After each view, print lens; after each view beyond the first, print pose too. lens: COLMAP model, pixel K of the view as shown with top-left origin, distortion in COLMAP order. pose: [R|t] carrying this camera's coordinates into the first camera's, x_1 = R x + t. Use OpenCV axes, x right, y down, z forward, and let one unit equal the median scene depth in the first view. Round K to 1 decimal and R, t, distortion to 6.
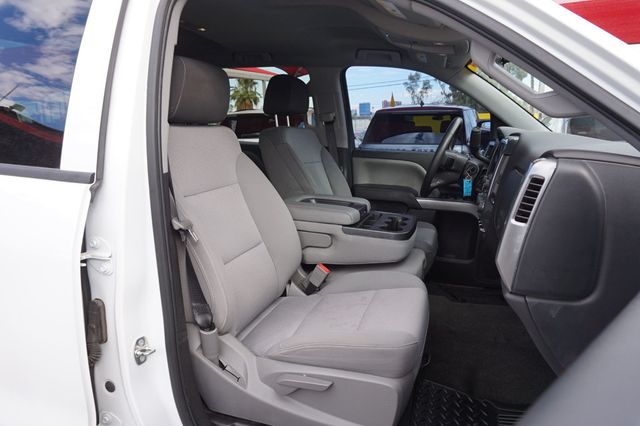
lens RADIAL K [[436.0, 0, 323.2], [0, 436.0, 213.6], [0, 0, 1]] dist [-0.043490, 0.025401]
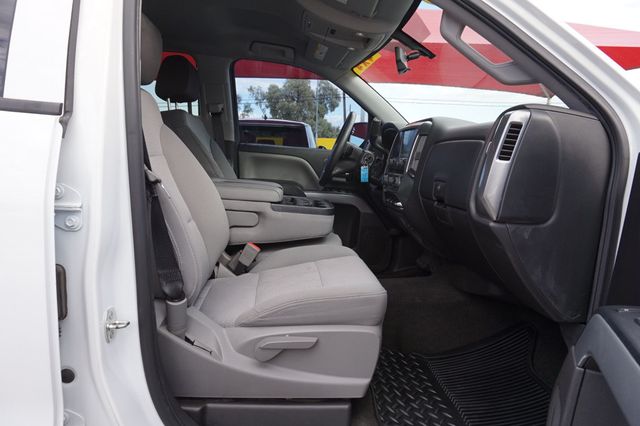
lens RADIAL K [[436.0, 0, 323.2], [0, 436.0, 213.6], [0, 0, 1]] dist [-0.043490, 0.025401]
pose [[0.918221, -0.013748, 0.395829, -0.330474], [0.033915, 0.998456, -0.043995, 0.136834], [-0.394613, 0.053822, 0.917270, 0.058418]]
